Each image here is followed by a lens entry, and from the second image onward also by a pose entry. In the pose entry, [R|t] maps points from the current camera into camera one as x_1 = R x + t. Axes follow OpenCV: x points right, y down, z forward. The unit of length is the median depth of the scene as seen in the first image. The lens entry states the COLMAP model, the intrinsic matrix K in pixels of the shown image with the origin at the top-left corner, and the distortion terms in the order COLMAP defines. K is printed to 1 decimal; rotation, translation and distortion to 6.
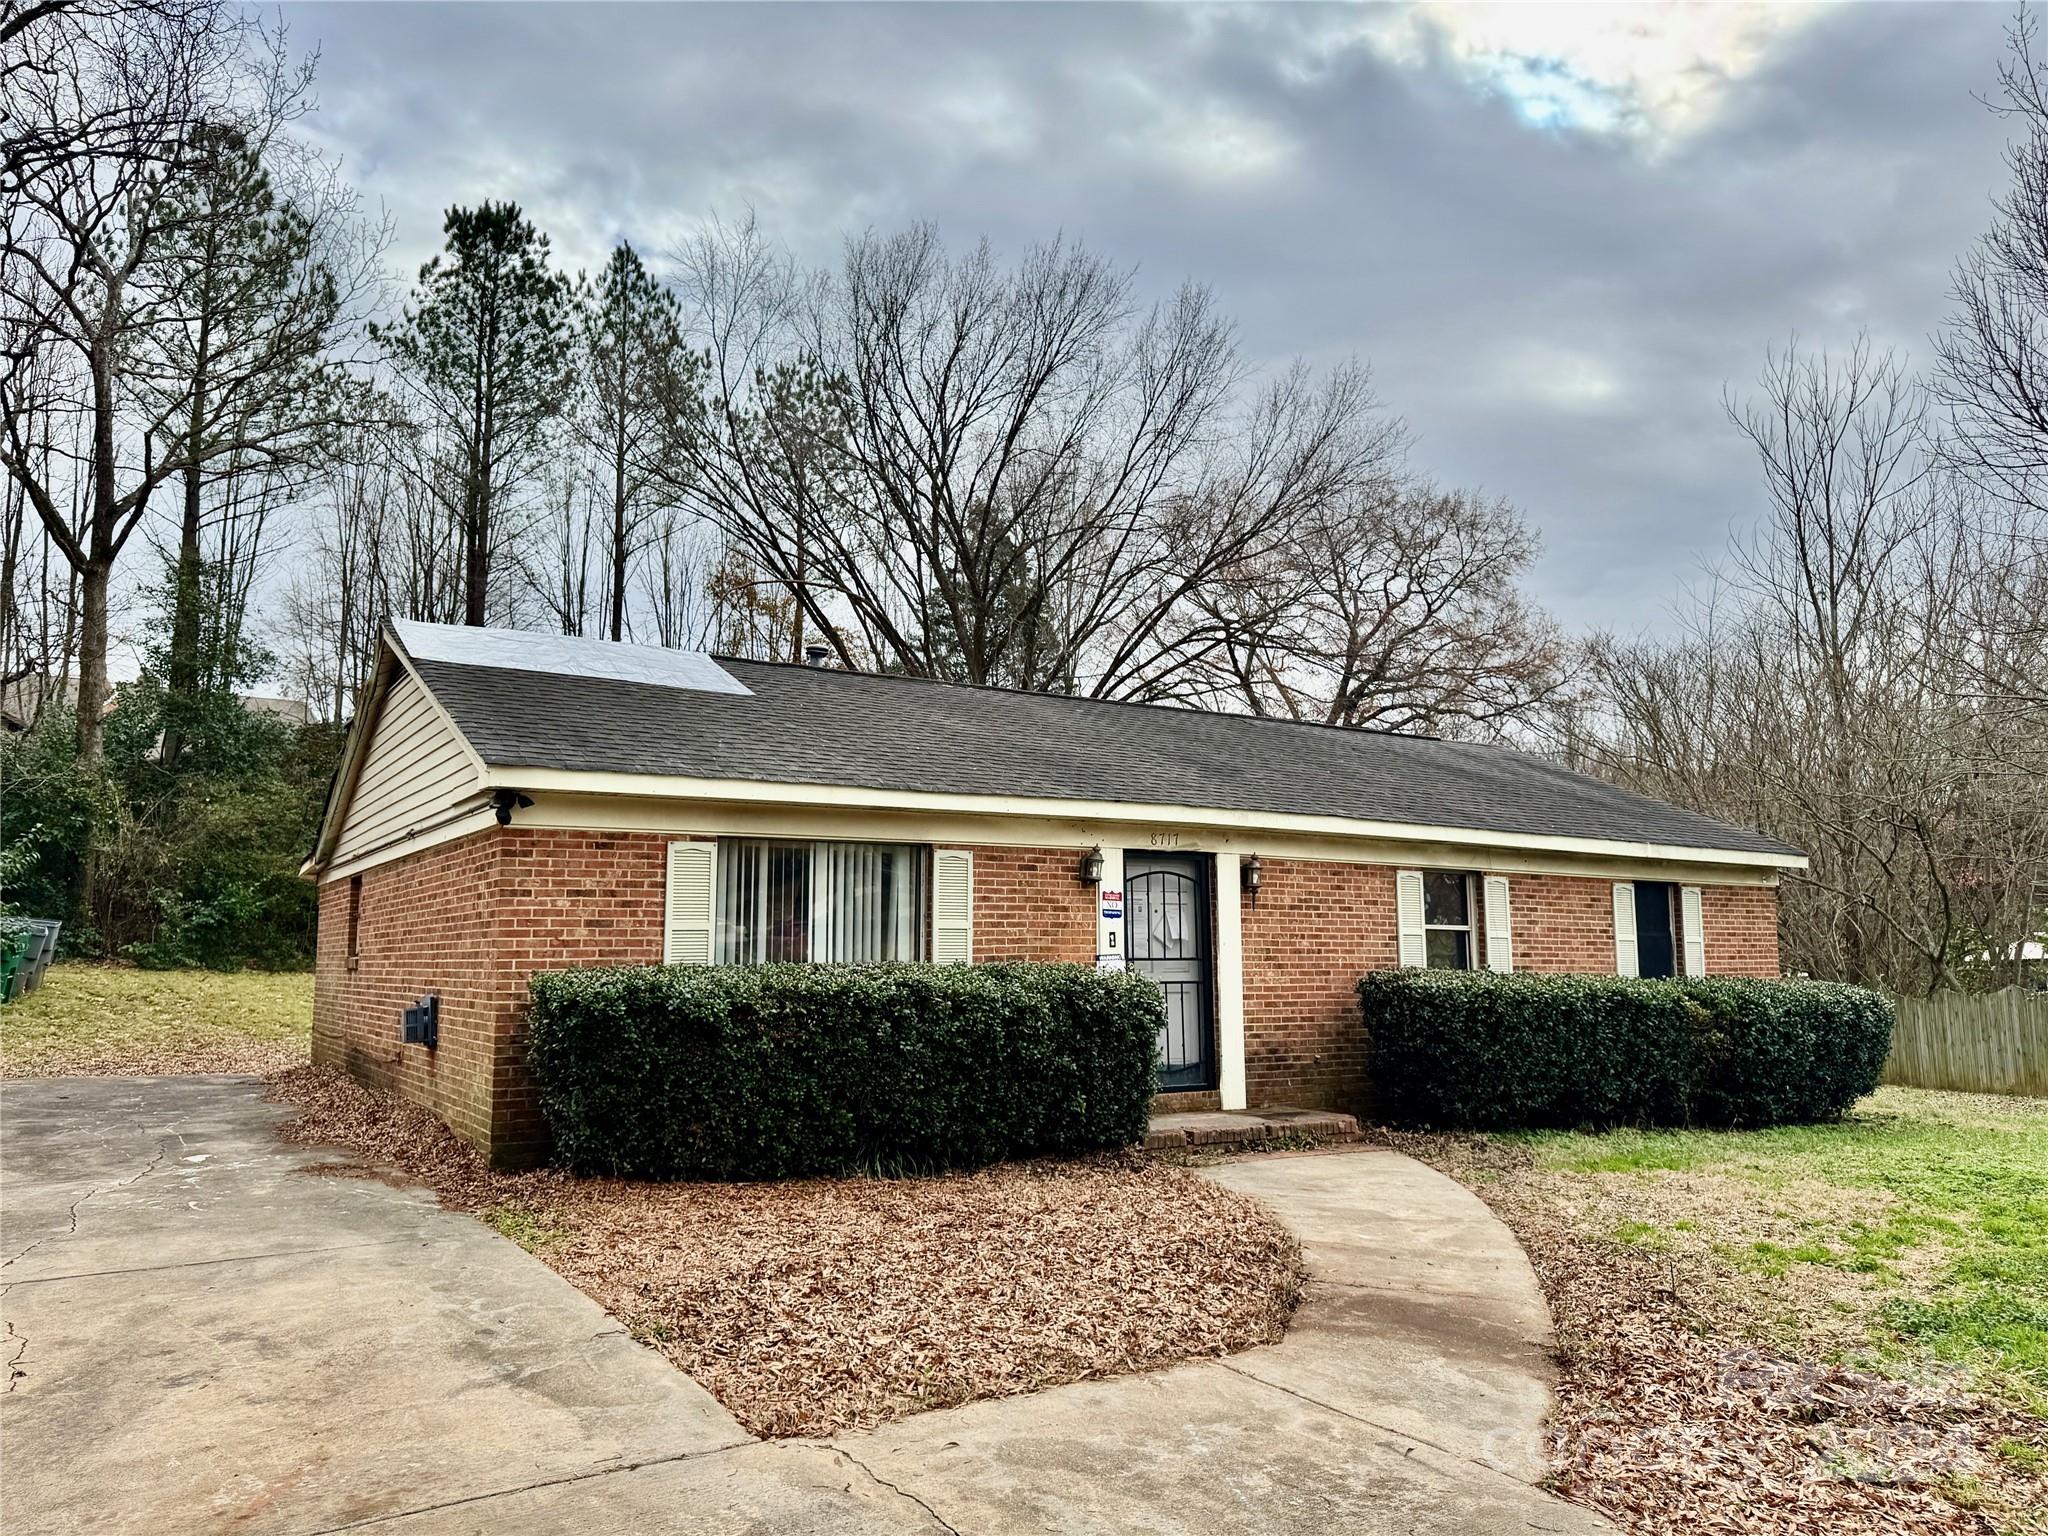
lens RADIAL K [[1414.1, 0, 1024.0], [0, 1414.1, 768.0], [0, 0, 1]] dist [0.131543, -0.170451]
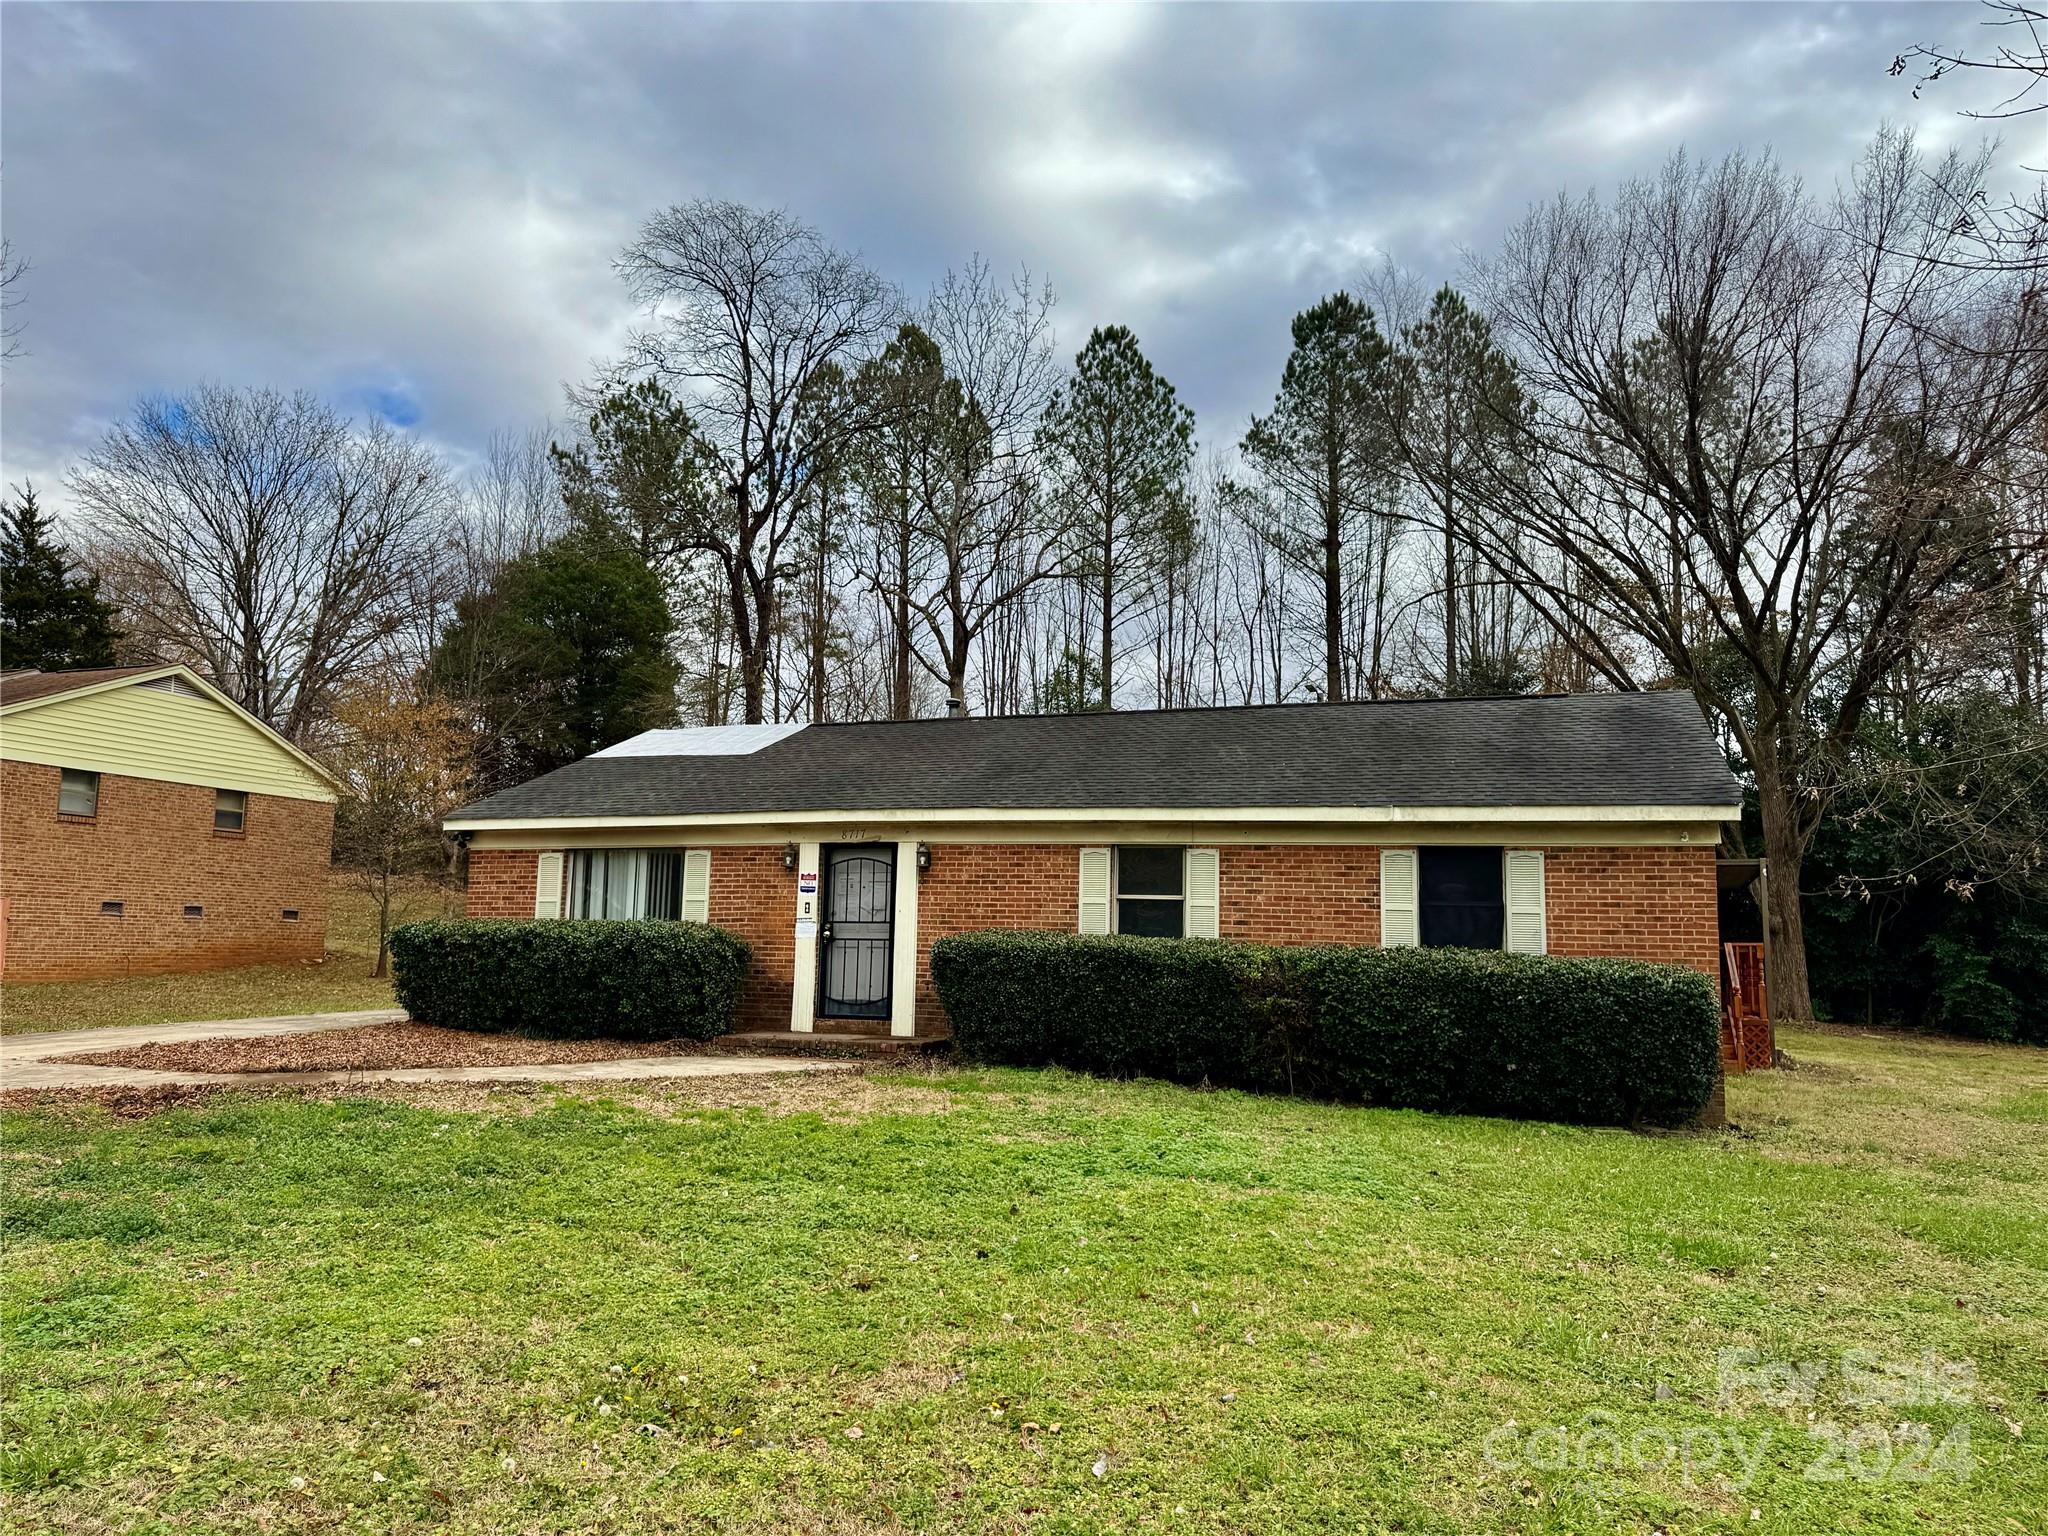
lens RADIAL K [[1414.1, 0, 1024.0], [0, 1414.1, 768.0], [0, 0, 1]] dist [0.131543, -0.170451]
pose [[0.611337, -0.085293, -0.786761, 1.016036], [0.082413, 0.995631, -0.043899, 0.047769], [0.787068, -0.038002, 0.615695, 0.231903]]
